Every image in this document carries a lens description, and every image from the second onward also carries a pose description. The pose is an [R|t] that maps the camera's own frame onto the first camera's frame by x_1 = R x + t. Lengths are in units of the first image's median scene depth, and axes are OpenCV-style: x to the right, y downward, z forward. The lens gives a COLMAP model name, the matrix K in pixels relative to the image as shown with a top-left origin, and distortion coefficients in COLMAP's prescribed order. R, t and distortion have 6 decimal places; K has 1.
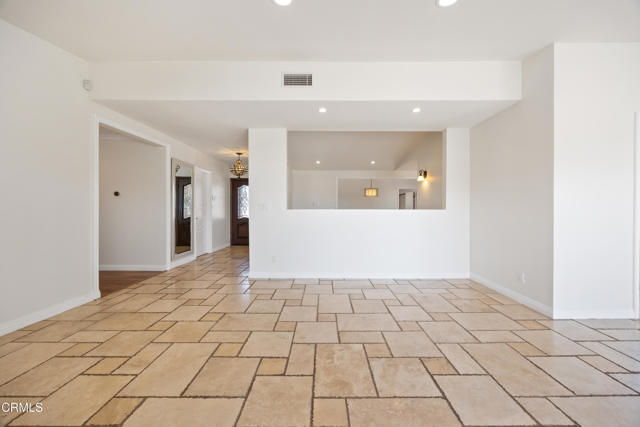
lens RADIAL K [[265.5, 0, 321.2], [0, 265.5, 207.2], [0, 0, 1]] dist [-0.000482, -0.000027]
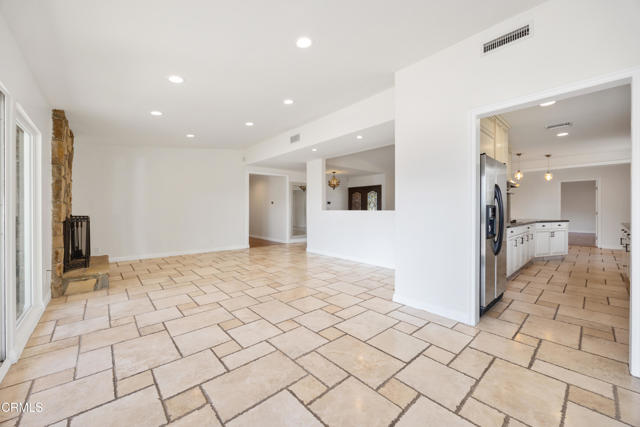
lens RADIAL K [[248.0, 0, 322.0], [0, 248.0, 211.4], [0, 0, 1]] dist [-0.001466, -0.000052]
pose [[0.673490, 0.001377, -0.739195, 1.138743], [0.019330, 0.999623, 0.019474, -0.015590], [0.738943, -0.027404, 0.673210, -0.003397]]
